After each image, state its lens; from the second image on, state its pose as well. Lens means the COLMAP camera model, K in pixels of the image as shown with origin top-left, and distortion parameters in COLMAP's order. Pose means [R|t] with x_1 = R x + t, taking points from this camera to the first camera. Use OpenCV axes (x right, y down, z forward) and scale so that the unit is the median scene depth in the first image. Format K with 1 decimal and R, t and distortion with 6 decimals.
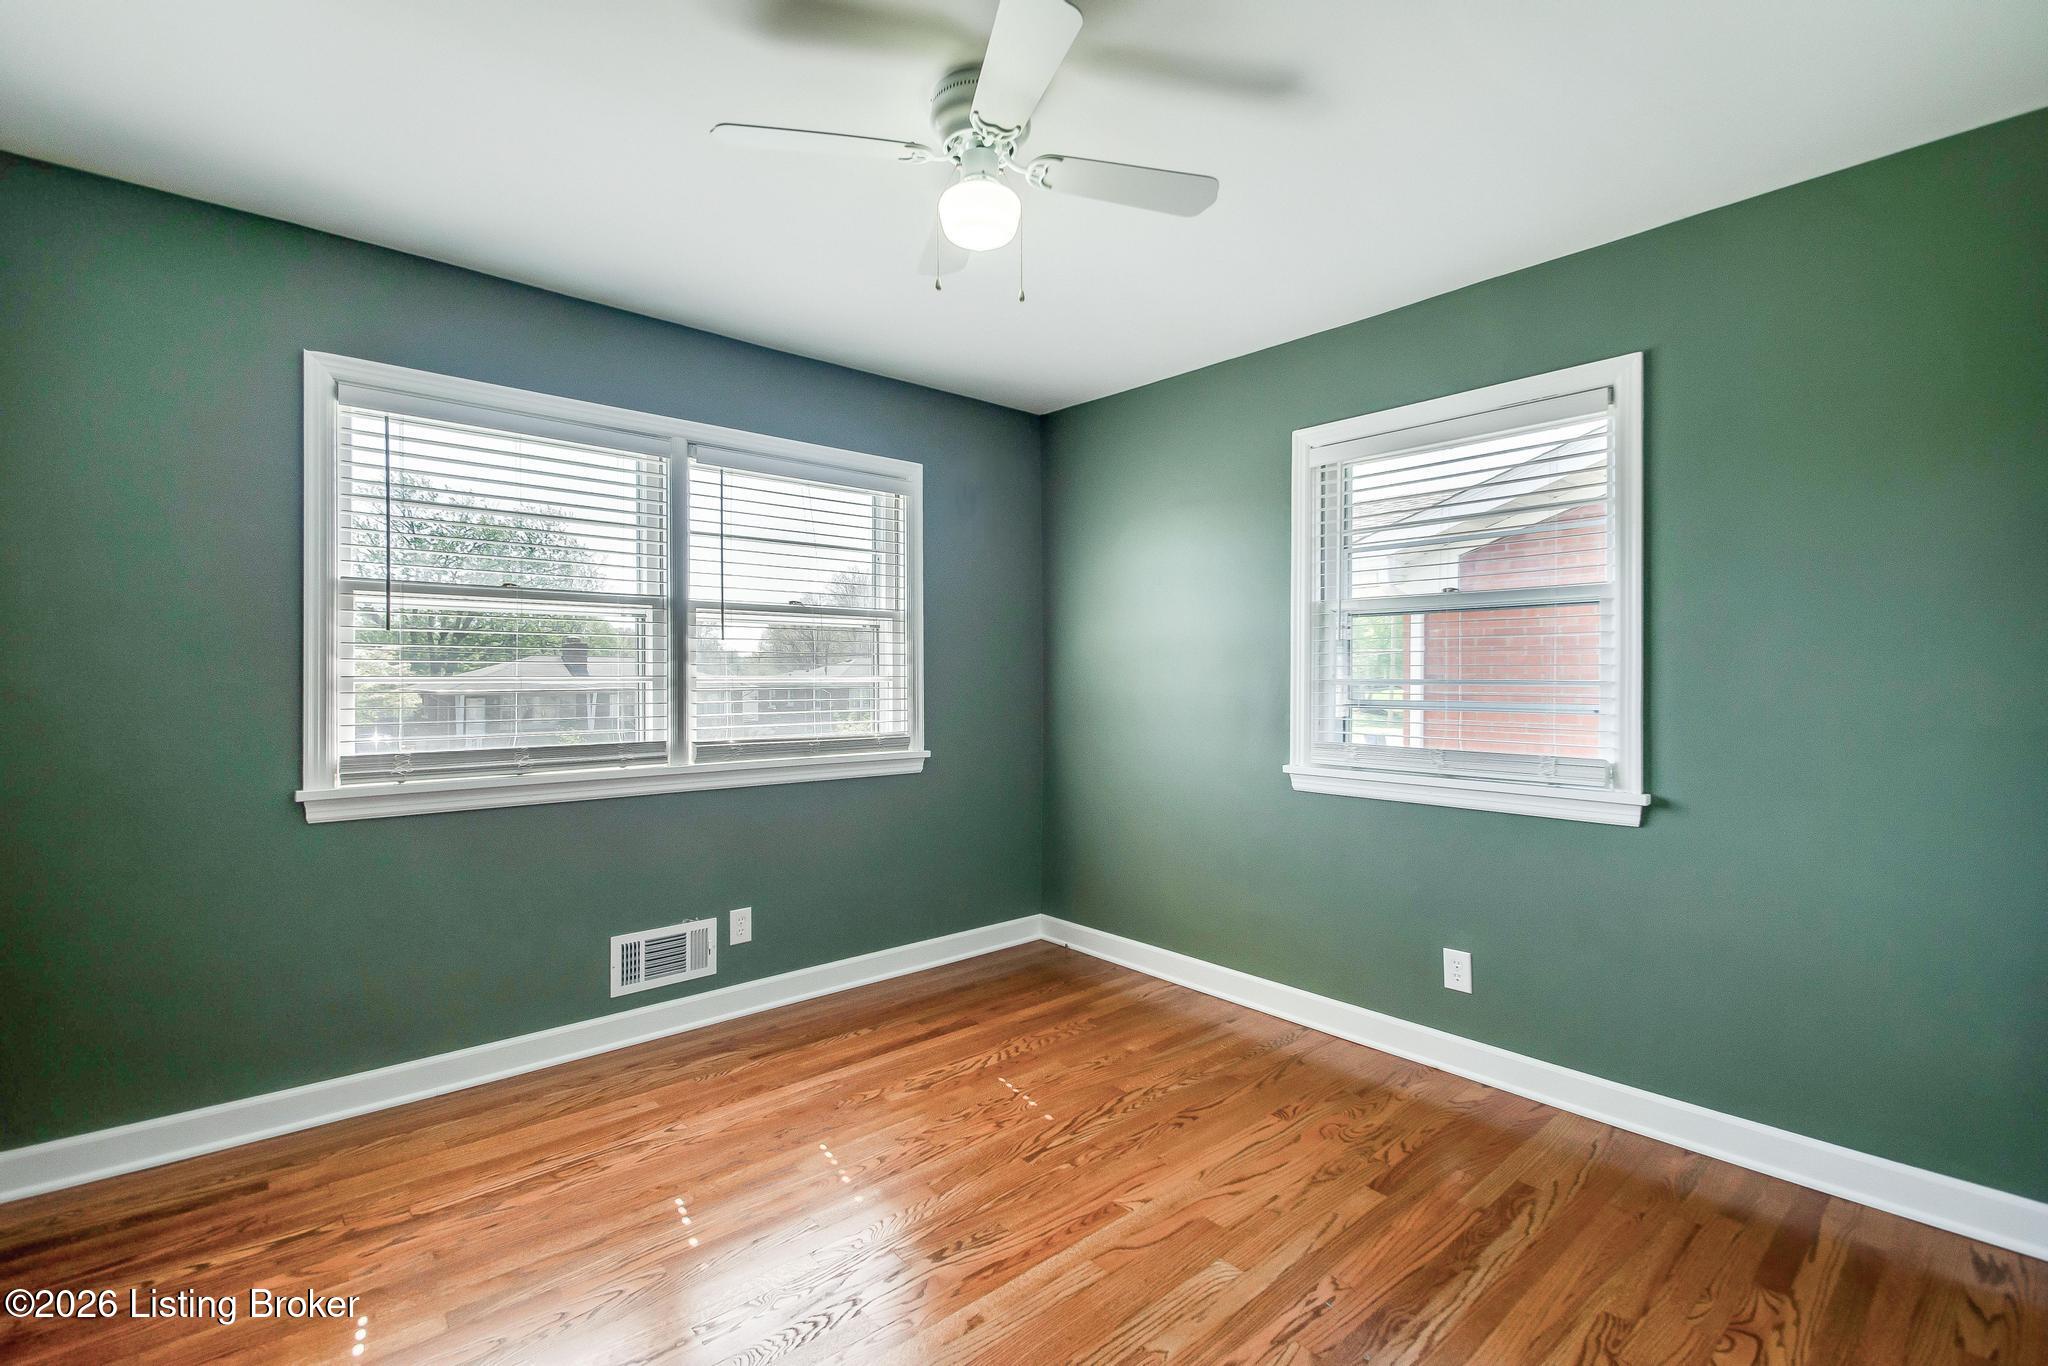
lens RADIAL K [[925.4, 0, 1011.0], [0, 925.4, 667.6], [0, 0, 1]] dist [0.032029, -0.022639]
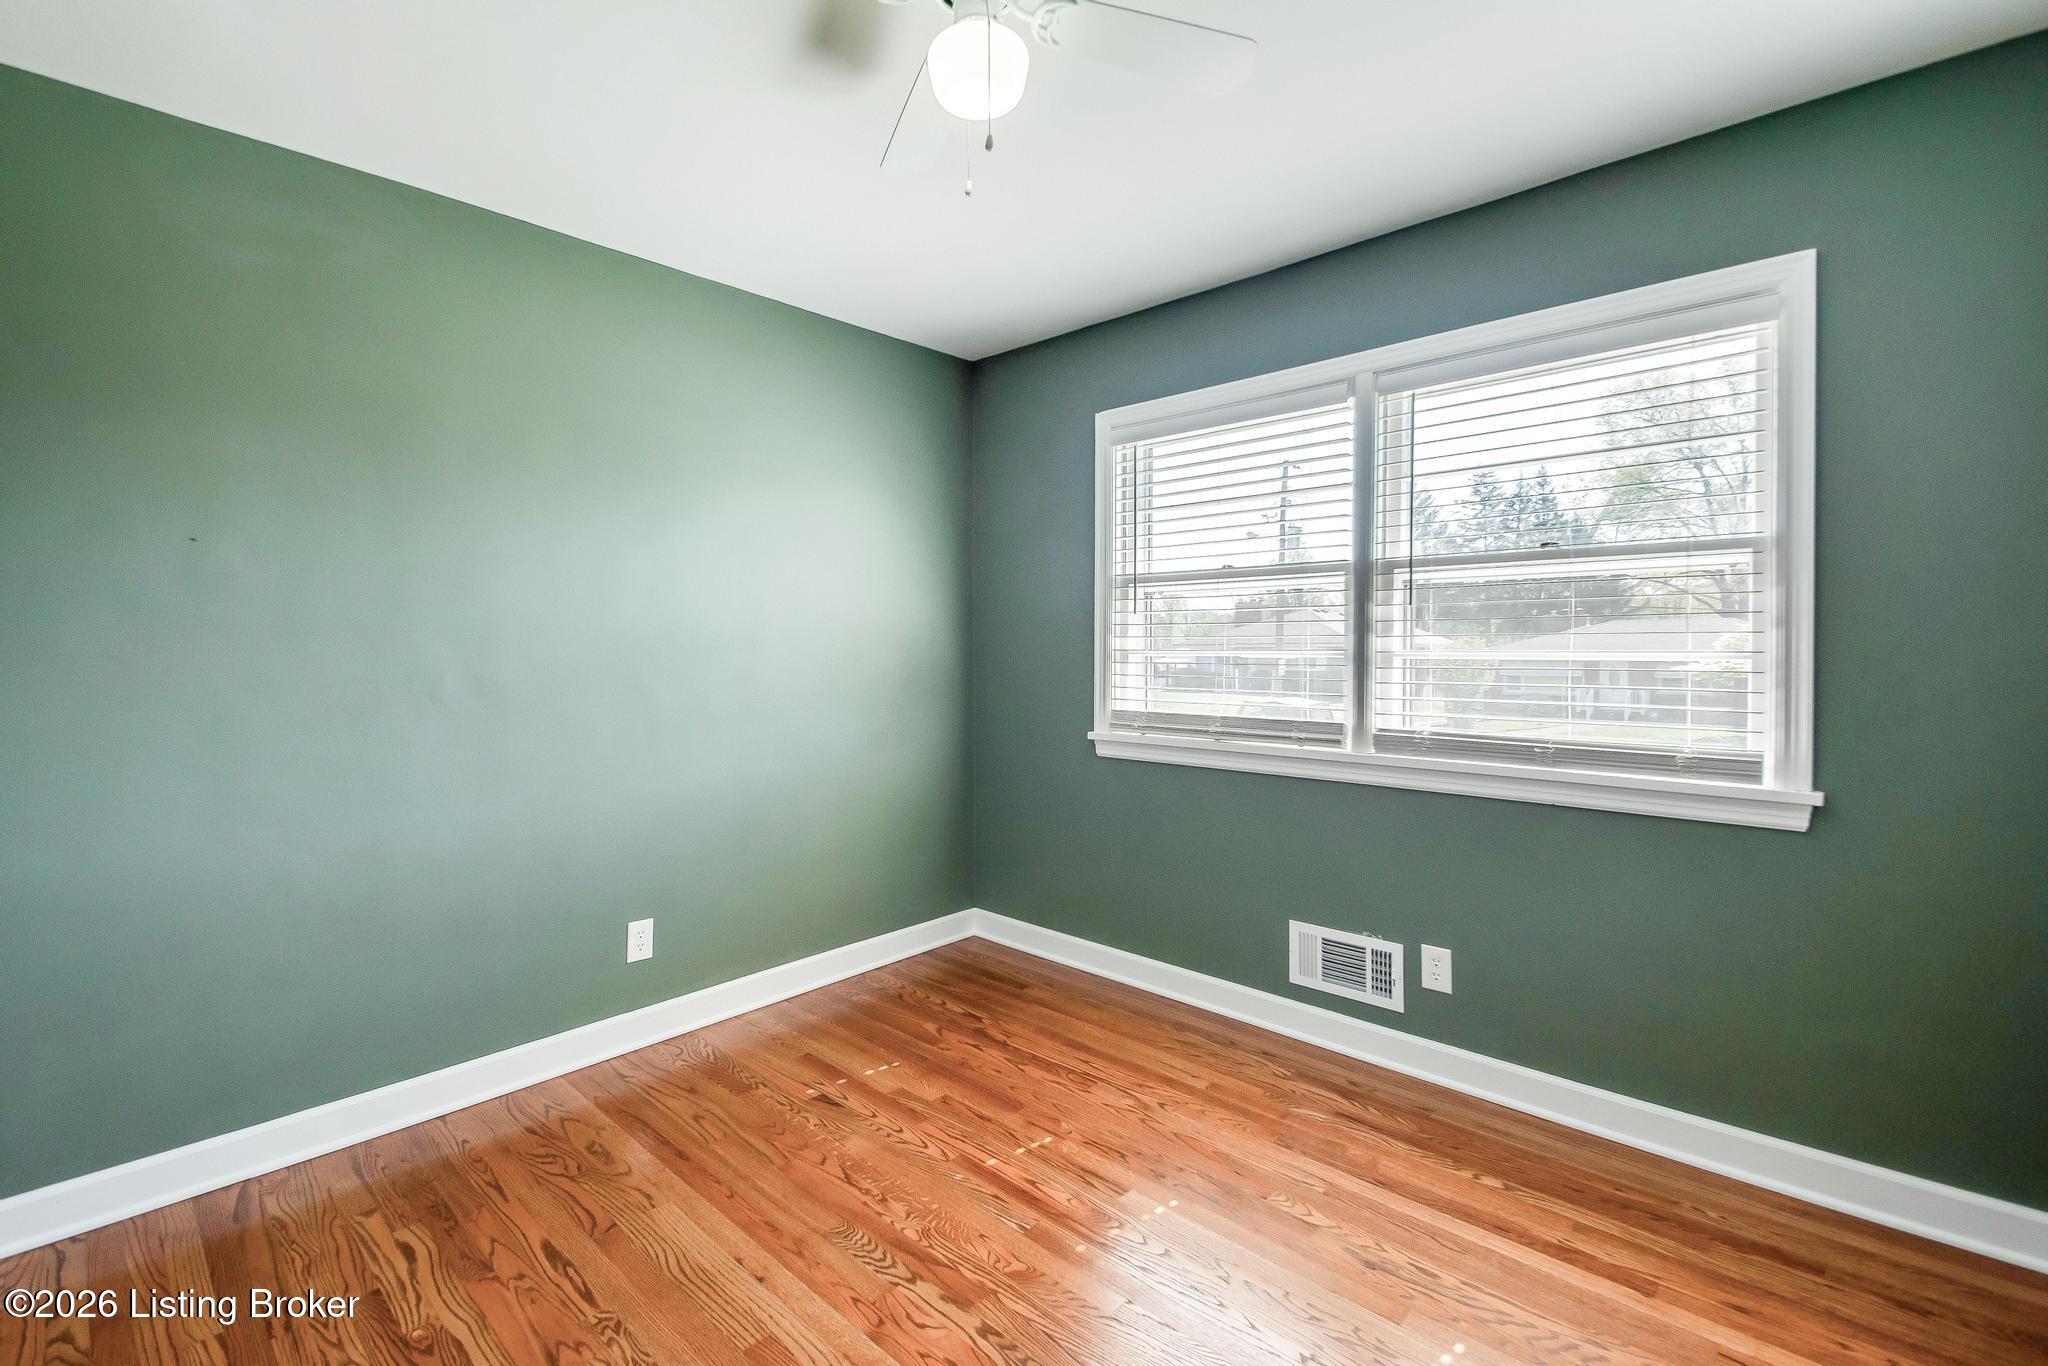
lens RADIAL K [[925.4, 0, 1011.0], [0, 925.4, 667.6], [0, 0, 1]] dist [0.032029, -0.022639]
pose [[0.075224, 0.021036, -0.996945, 0.490455], [0.012036, 0.999685, 0.022002, 0.002246], [0.997094, -0.013654, 0.074947, 0.621413]]
